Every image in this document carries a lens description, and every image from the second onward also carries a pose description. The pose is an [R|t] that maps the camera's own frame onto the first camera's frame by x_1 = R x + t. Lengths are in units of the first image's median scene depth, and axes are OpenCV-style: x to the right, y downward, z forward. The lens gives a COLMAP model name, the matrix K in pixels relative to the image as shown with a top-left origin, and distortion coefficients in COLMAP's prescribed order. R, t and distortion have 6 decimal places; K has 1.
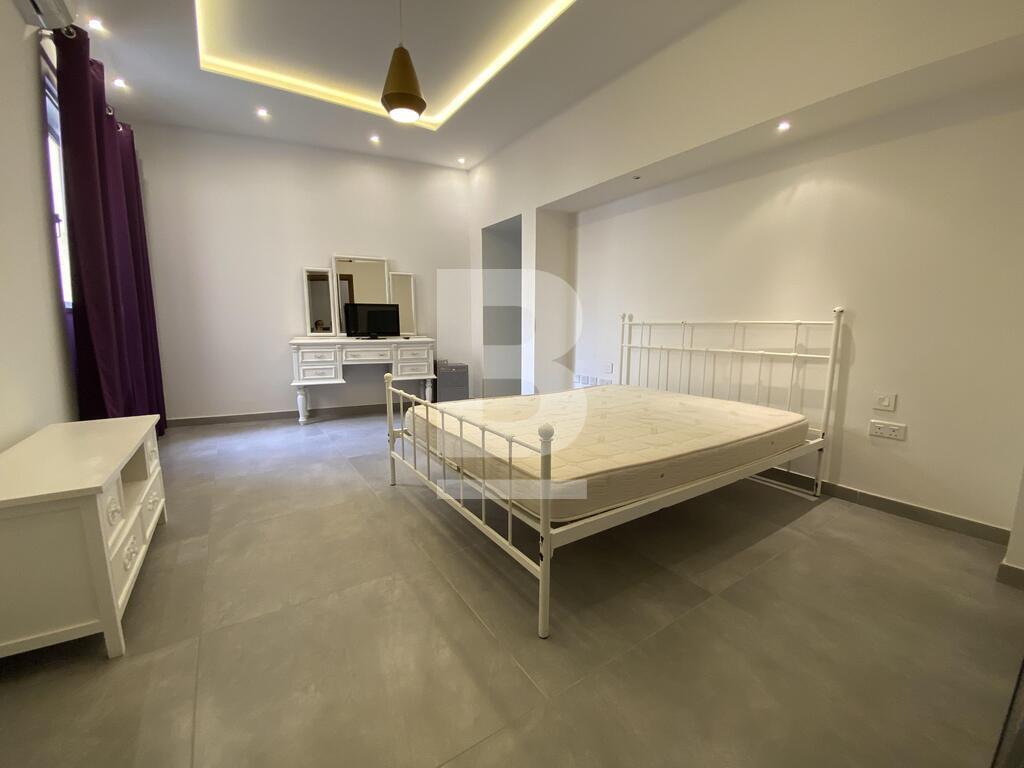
lens RADIAL K [[414.3, 0, 511.4], [0, 414.3, 382.0], [0, 0, 1]] dist [0.029603, -0.024585]
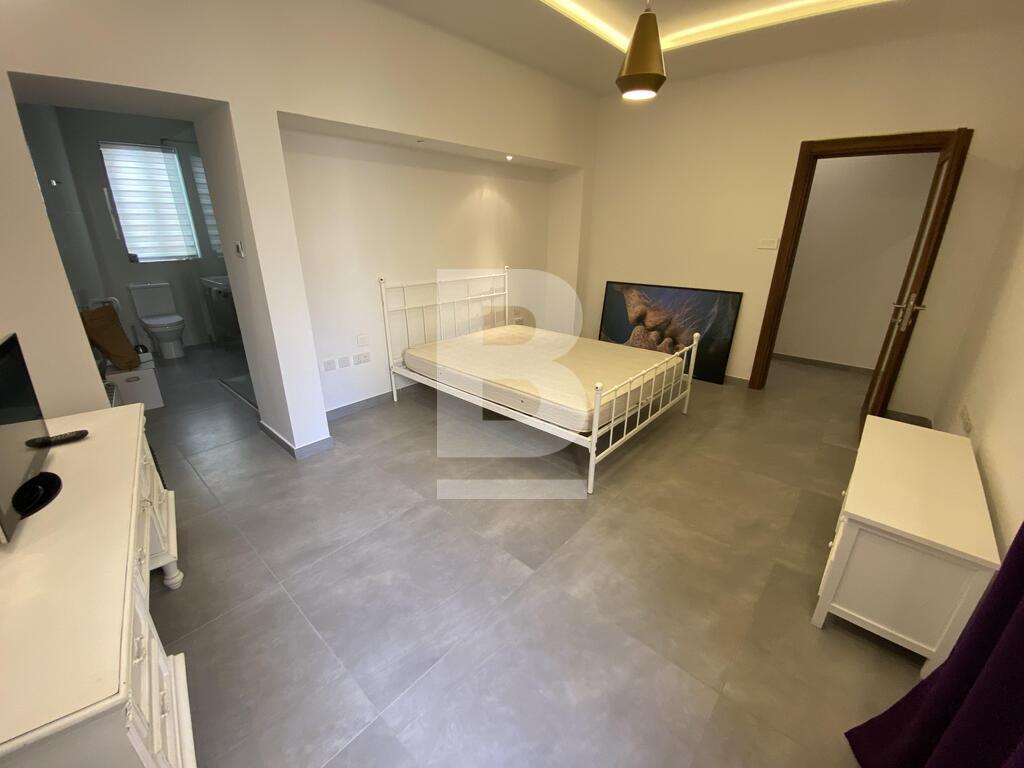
lens RADIAL K [[414.3, 0, 511.4], [0, 414.3, 382.0], [0, 0, 1]] dist [0.029603, -0.024585]
pose [[-0.251781, -0.339247, 0.906376, -1.038473], [0.135963, 0.914860, 0.380192, -0.375776], [-0.958186, 0.218958, -0.184219, 1.327622]]
